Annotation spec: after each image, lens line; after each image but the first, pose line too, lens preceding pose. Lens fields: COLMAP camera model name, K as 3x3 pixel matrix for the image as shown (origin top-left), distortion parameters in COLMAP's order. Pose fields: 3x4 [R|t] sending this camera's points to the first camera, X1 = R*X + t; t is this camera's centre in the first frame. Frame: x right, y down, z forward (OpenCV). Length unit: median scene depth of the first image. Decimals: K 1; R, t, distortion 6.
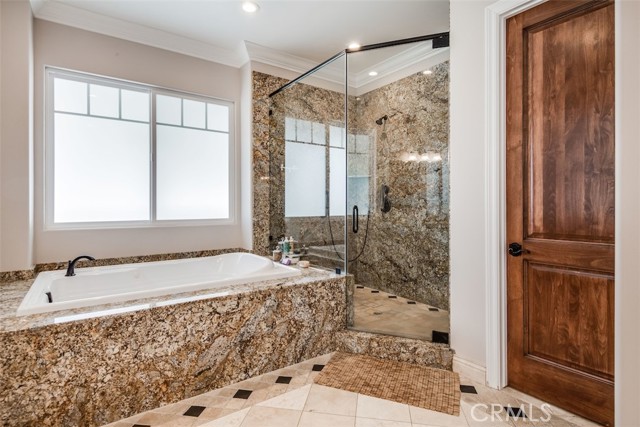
lens RADIAL K [[335.4, 0, 321.7], [0, 335.4, 201.6], [0, 0, 1]] dist [-0.001038, -0.001249]
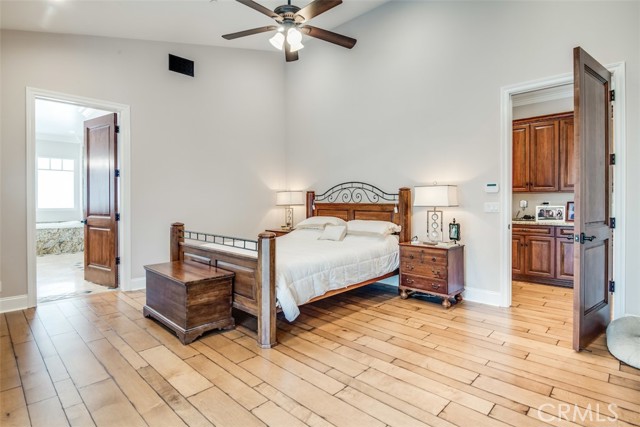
lens RADIAL K [[332.2, 0, 315.9], [0, 332.2, 203.3], [0, 0, 1]] dist [-0.003959, -0.001457]
pose [[0.985963, -0.000374, 0.166963, 1.710639], [-0.001905, 0.999907, 0.013491, -0.030120], [-0.166952, -0.013620, 0.985871, -2.666813]]
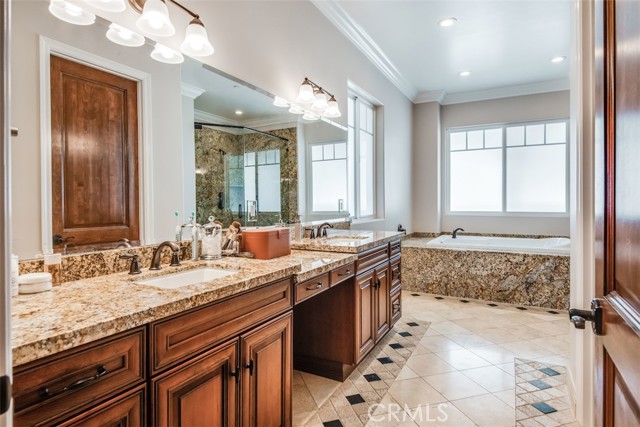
lens RADIAL K [[358.0, 0, 319.6], [0, 358.0, 204.3], [0, 0, 1]] dist [-0.001332, -0.000794]
pose [[0.439169, 0.006697, -0.898380, 0.880606], [0.009354, 0.999884, 0.012027, -0.007679], [0.898356, -0.013685, 0.439055, -0.694312]]
